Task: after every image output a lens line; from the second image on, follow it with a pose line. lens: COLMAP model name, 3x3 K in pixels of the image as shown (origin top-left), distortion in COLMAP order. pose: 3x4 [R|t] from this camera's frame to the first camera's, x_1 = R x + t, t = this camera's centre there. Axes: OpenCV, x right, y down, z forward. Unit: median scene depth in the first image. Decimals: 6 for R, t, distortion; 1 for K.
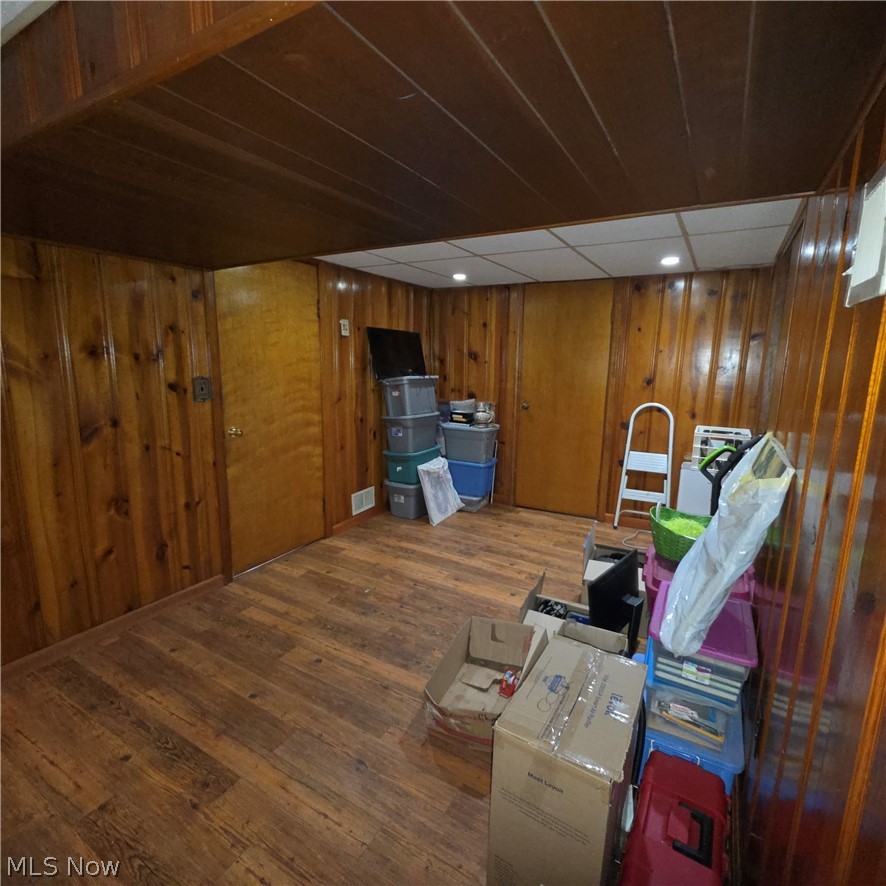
lens RADIAL K [[473.4, 0, 444.5], [0, 473.4, 444.7], [0, 0, 1]] dist [-0.000348, 0.000254]
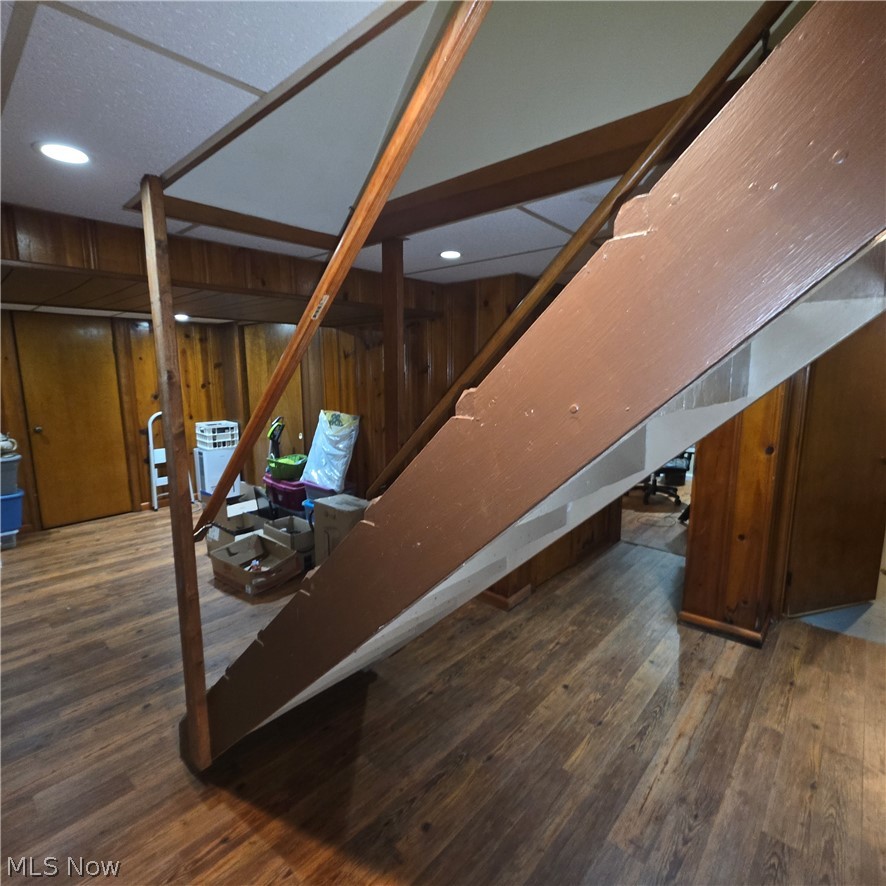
lens RADIAL K [[473.4, 0, 444.5], [0, 473.4, 444.7], [0, 0, 1]] dist [-0.000348, 0.000254]
pose [[0.201664, -0.170925, 0.964425, -0.752552], [0.185776, 0.973456, 0.133680, -0.027541], [-0.961675, 0.152209, 0.228064, -0.088908]]
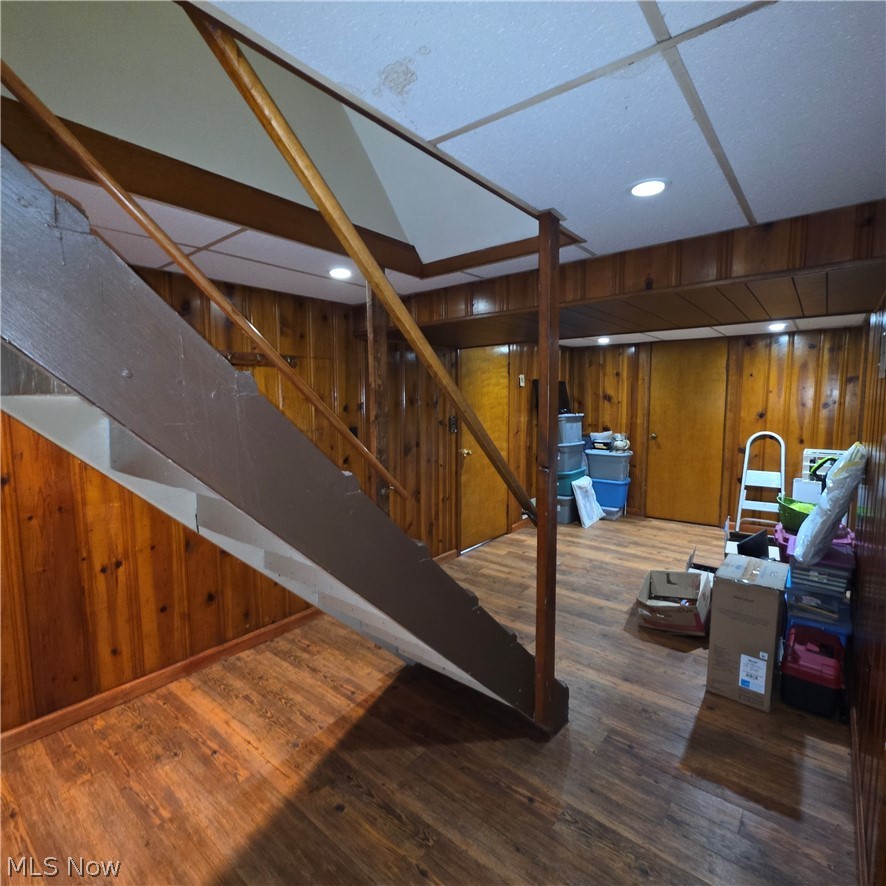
lens RADIAL K [[473.4, 0, 444.5], [0, 473.4, 444.7], [0, 0, 1]] dist [-0.000348, 0.000254]
pose [[0.988446, -0.007783, -0.151375, -0.223079], [-0.005141, 0.996385, -0.084801, 0.059273], [0.151488, 0.084599, 0.984832, -0.384558]]
